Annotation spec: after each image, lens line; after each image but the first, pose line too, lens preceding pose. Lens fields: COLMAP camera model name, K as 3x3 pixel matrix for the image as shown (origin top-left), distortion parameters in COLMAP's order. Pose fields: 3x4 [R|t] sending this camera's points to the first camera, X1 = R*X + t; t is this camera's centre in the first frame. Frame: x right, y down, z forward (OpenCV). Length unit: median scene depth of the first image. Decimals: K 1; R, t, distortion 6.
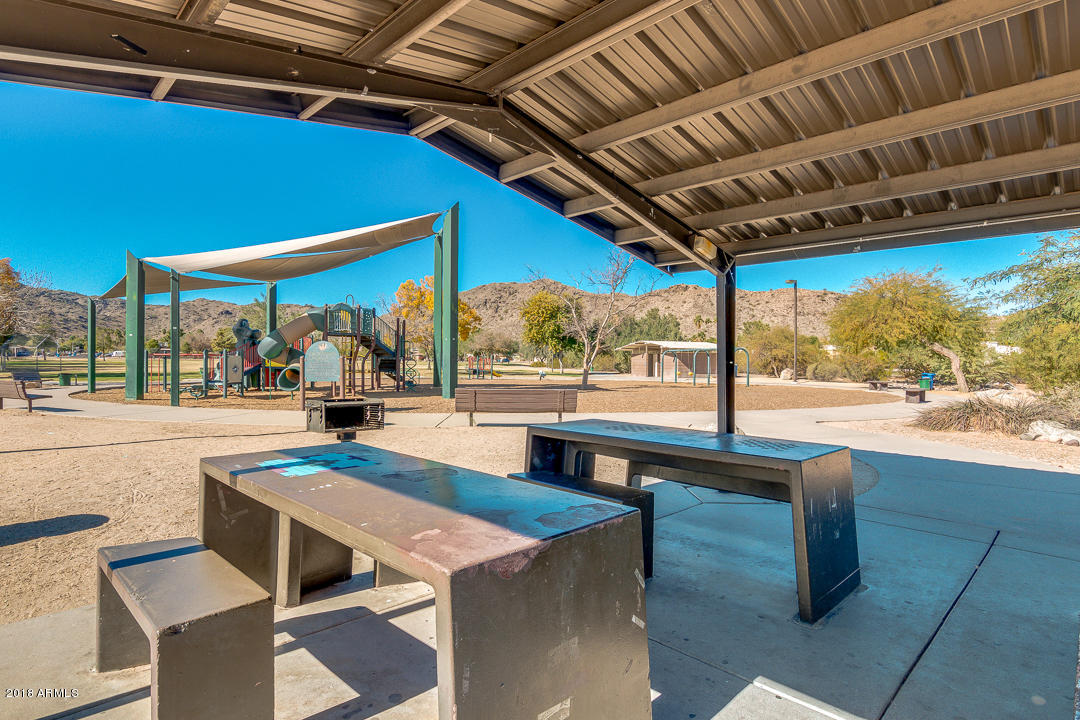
lens RADIAL K [[567.1, 0, 540.0], [0, 567.1, 360.0], [0, 0, 1]] dist [-0.000165, -0.000046]
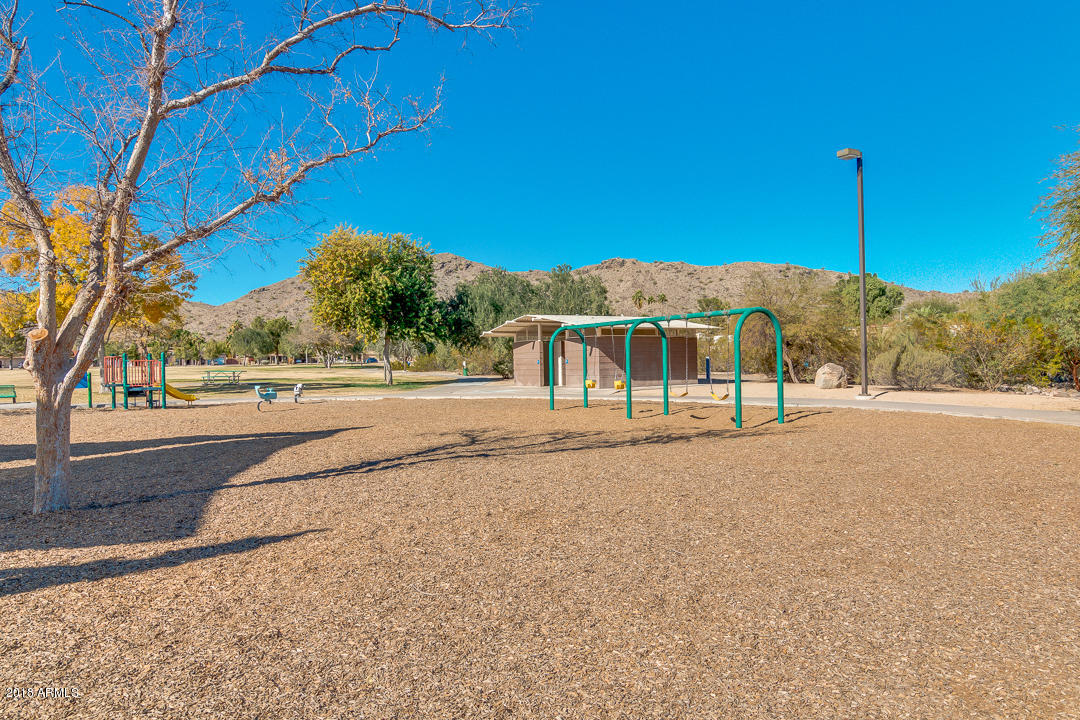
lens RADIAL K [[567.1, 0, 540.0], [0, 567.1, 360.0], [0, 0, 1]] dist [-0.000165, -0.000046]
pose [[0.994889, -0.027823, 0.097062, 0.133907], [0.027320, 0.999606, 0.006511, 0.002527], [-0.097205, -0.003826, 0.995257, 0.477243]]
